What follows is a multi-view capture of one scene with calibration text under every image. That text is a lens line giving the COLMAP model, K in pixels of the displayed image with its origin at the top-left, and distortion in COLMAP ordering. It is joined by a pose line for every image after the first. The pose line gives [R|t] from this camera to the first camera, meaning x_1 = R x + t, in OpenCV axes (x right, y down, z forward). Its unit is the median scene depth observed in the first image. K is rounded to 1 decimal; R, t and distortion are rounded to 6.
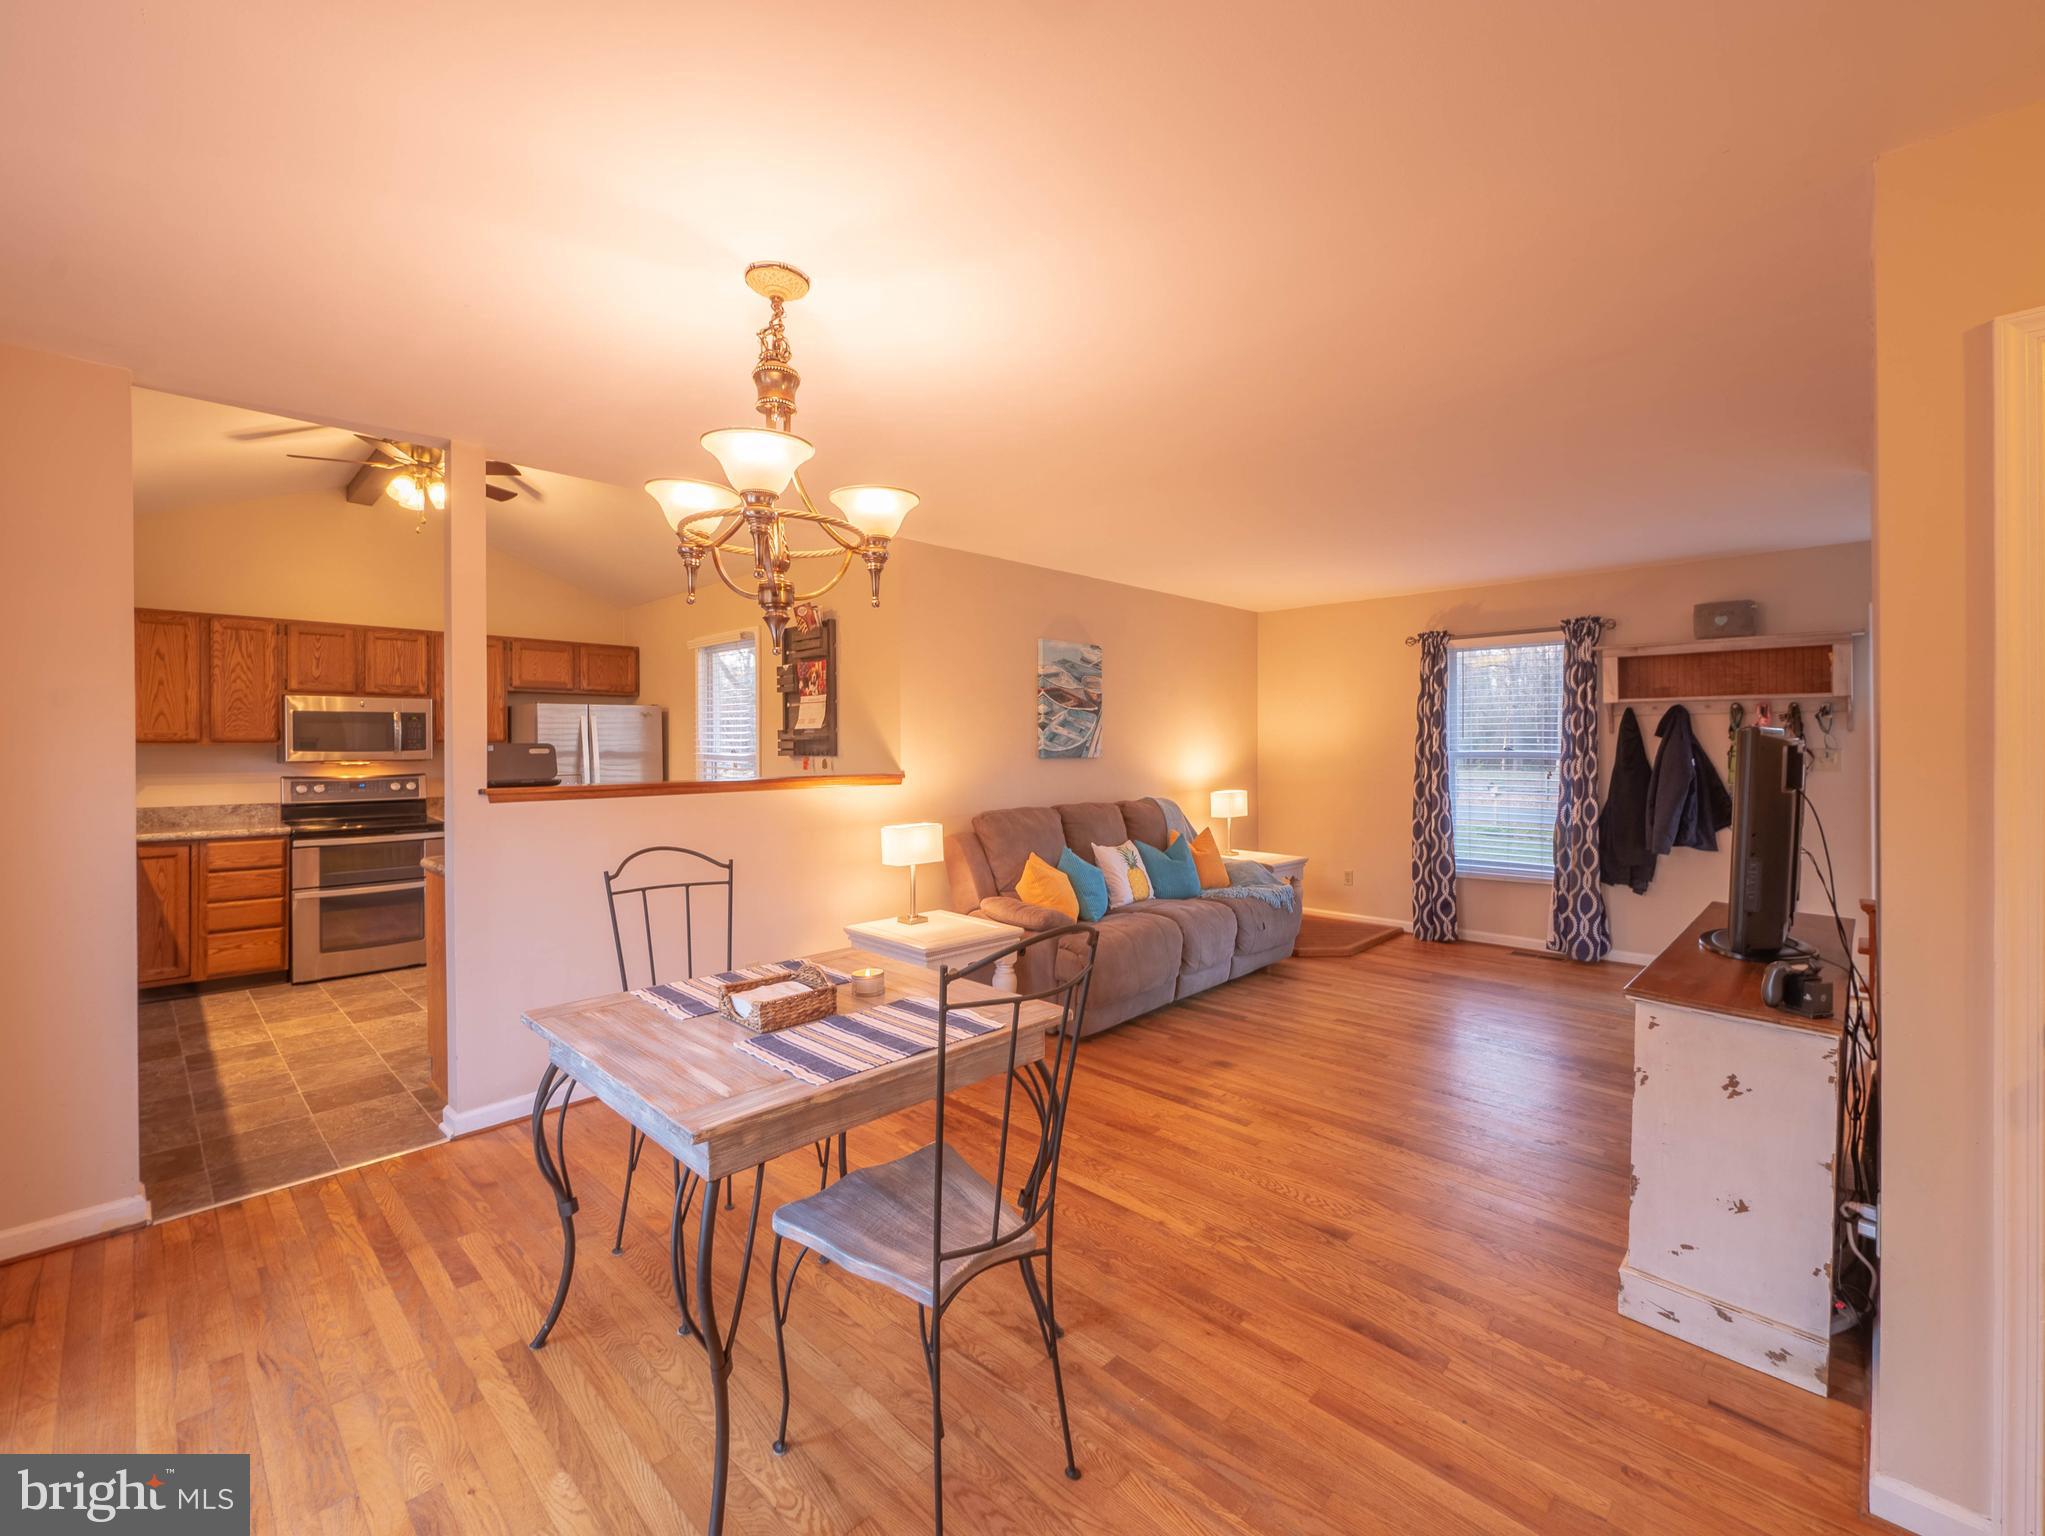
lens RADIAL K [[870.0, 0, 1022.0], [0, 870.0, 749.4], [0, 0, 1]] dist [-0.007433, 0.001372]
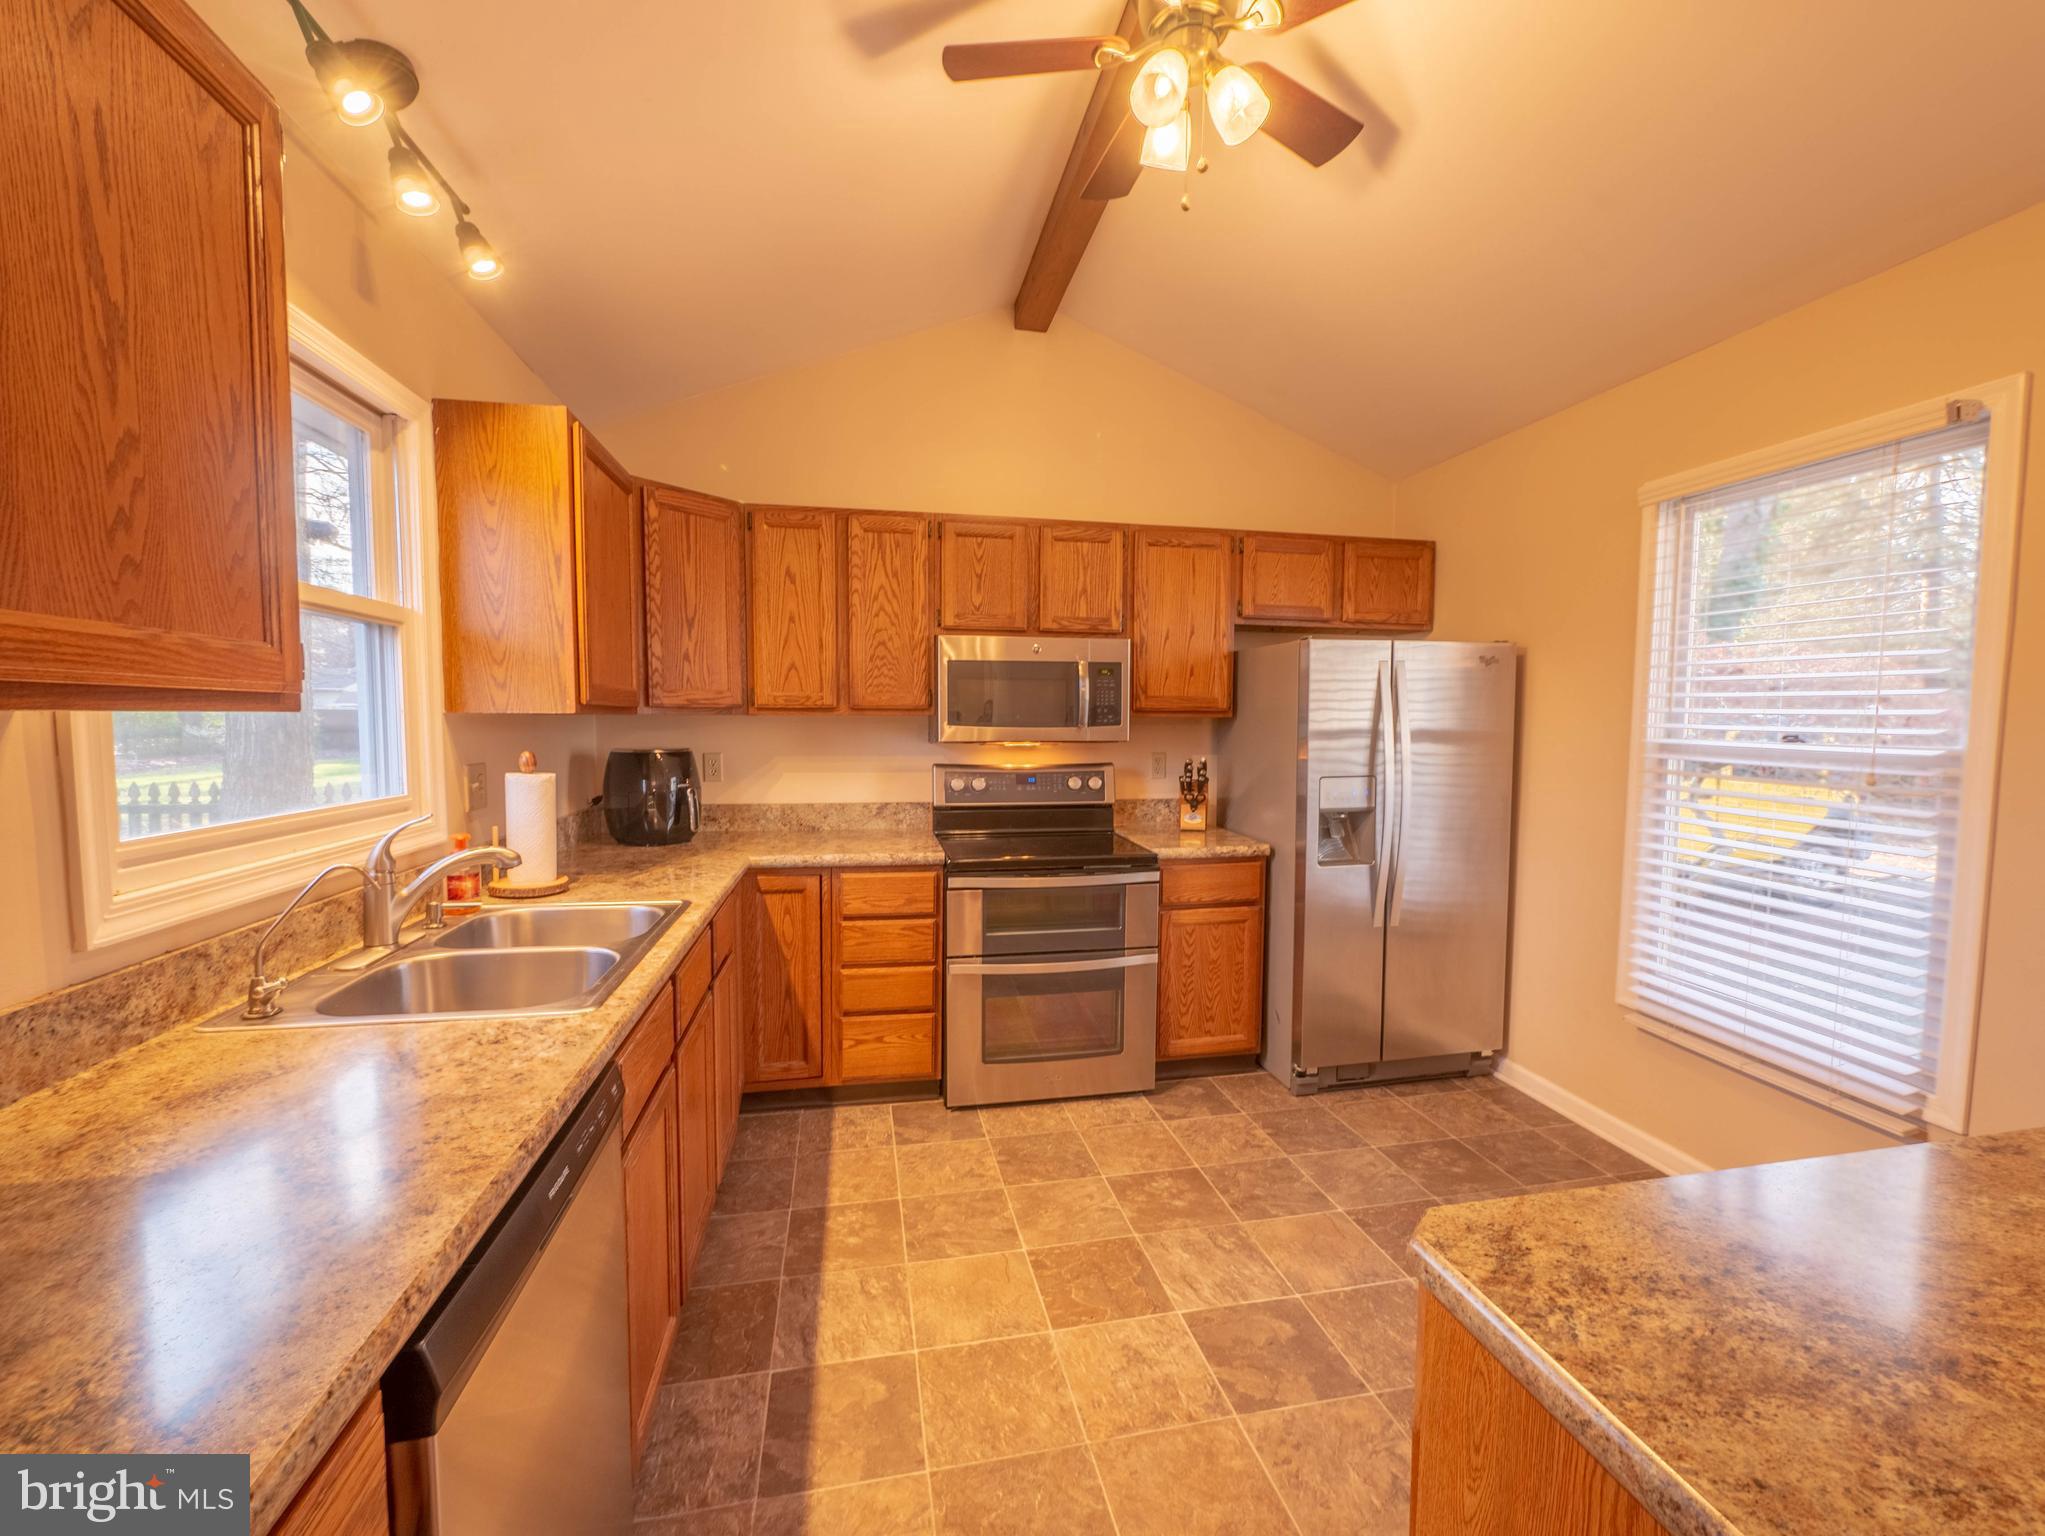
lens RADIAL K [[870.0, 0, 1040.3], [0, 870.0, 779.6], [0, 0, 1]] dist [-0.007433, 0.001372]
pose [[0.831746, 0.049334, -0.552959, -0.438939], [-0.011376, 0.997349, 0.071870, -0.004994], [0.555039, -0.053487, 0.830103, 0.515749]]
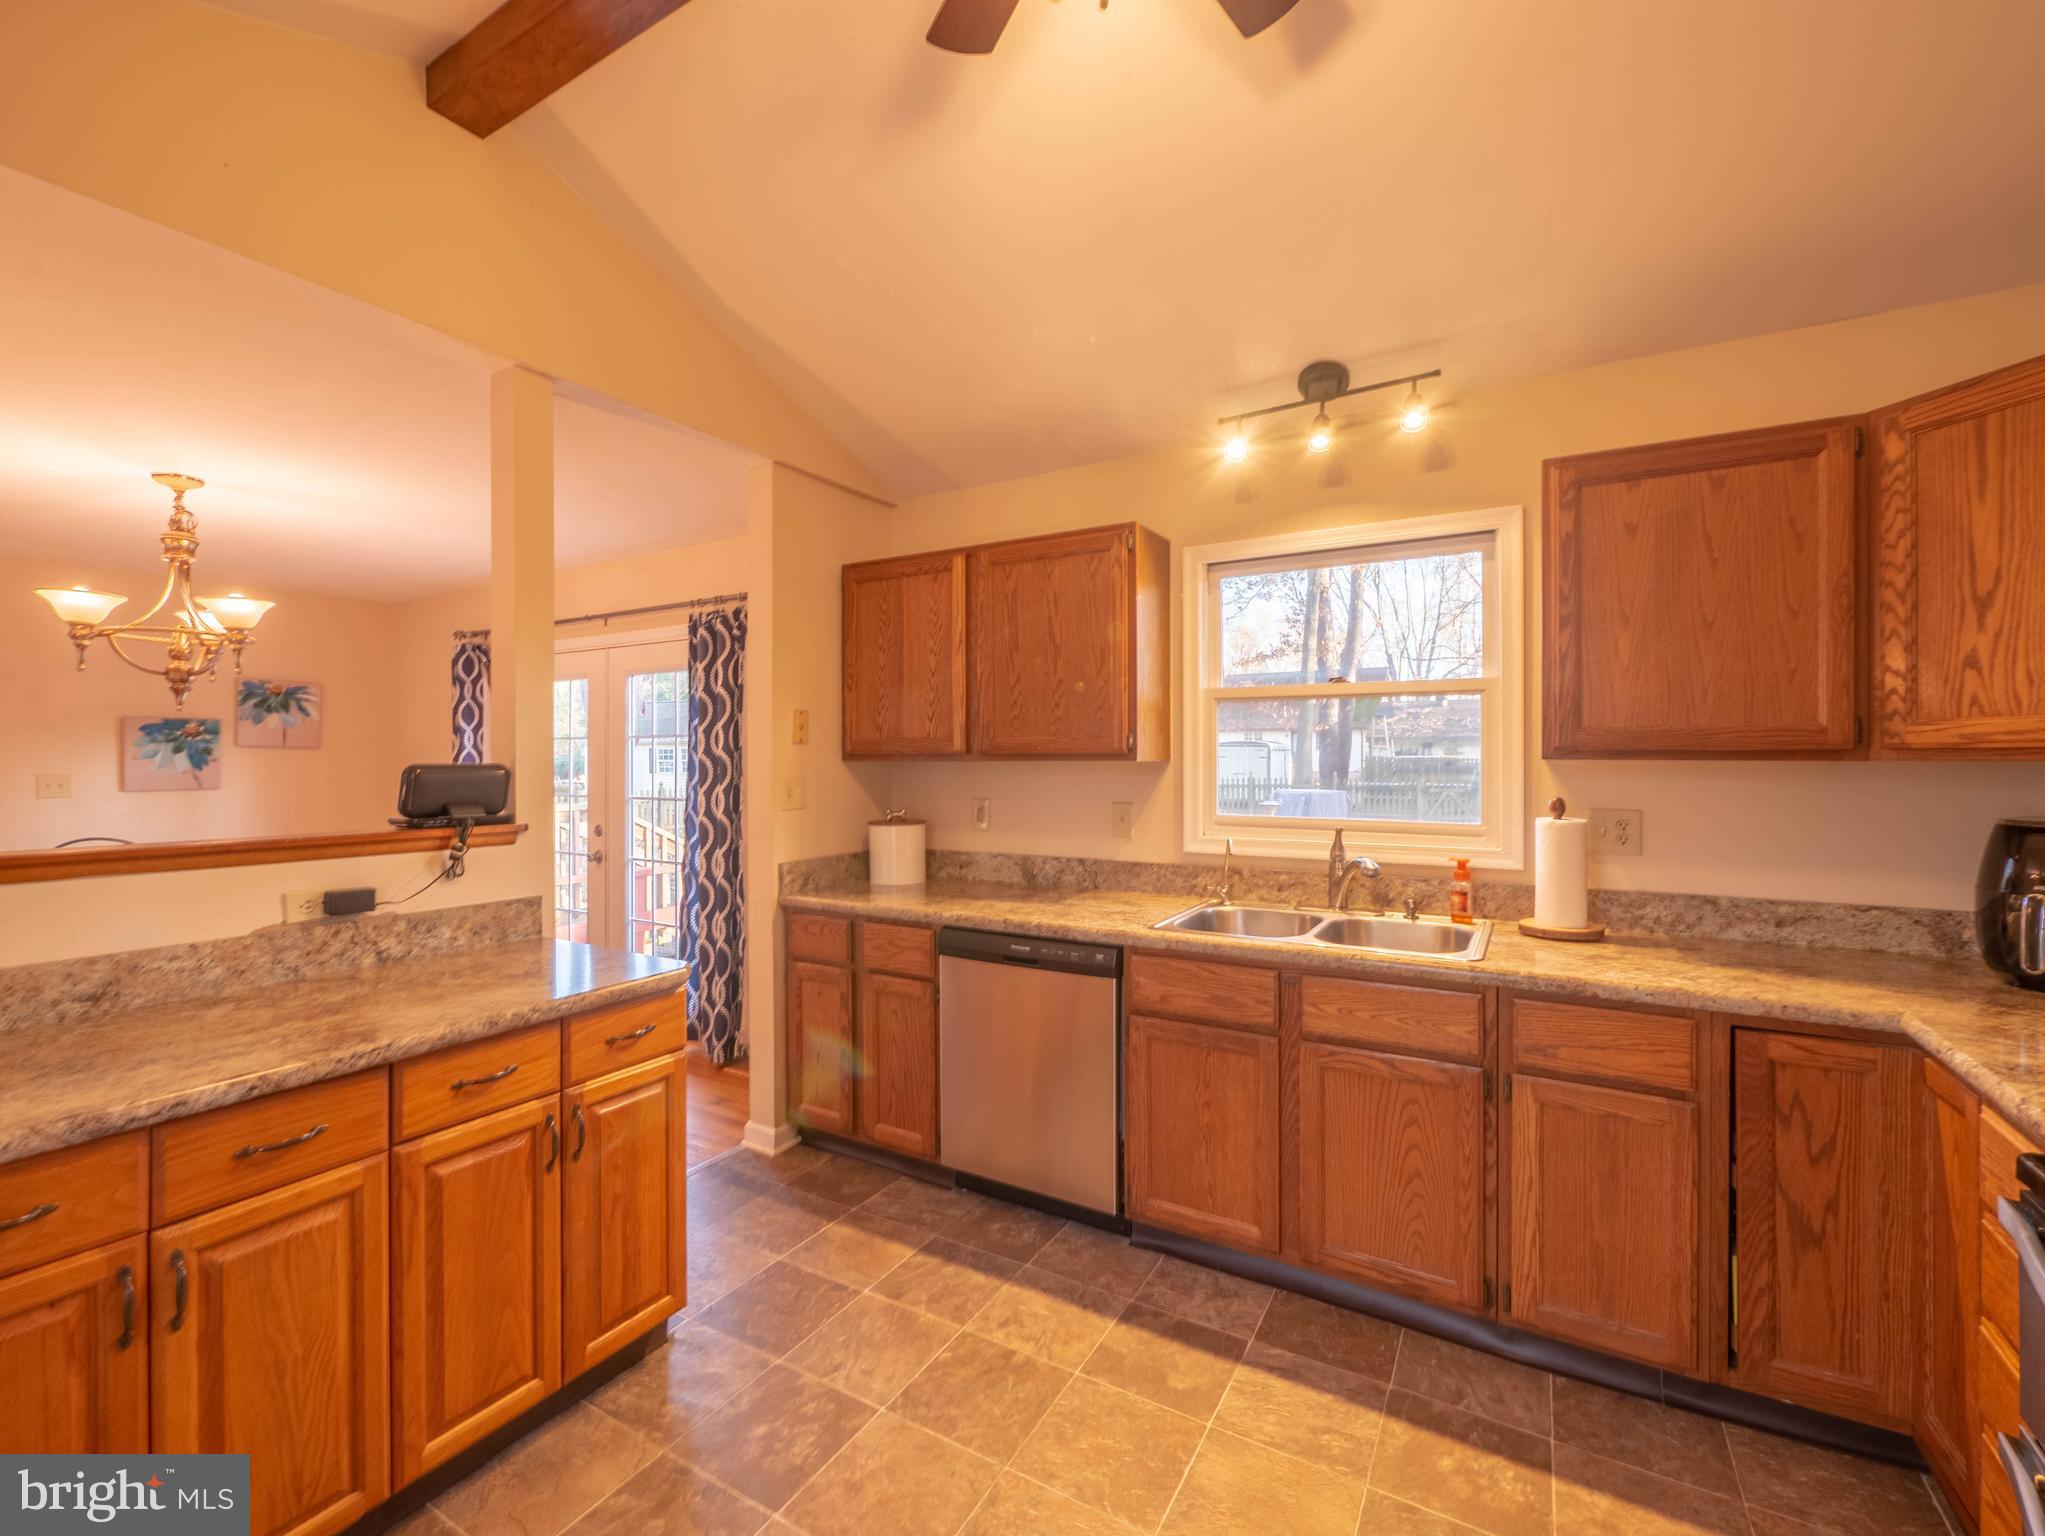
lens RADIAL K [[870.0, 0, 1027.9], [0, 870.0, 759.8], [0, 0, 1]] dist [-0.007433, 0.001372]
pose [[-0.970902, 0.007637, -0.239356, -0.520543], [0.006233, 0.999959, 0.006623, -0.008756], [0.239396, 0.004938, -0.970909, 1.098188]]
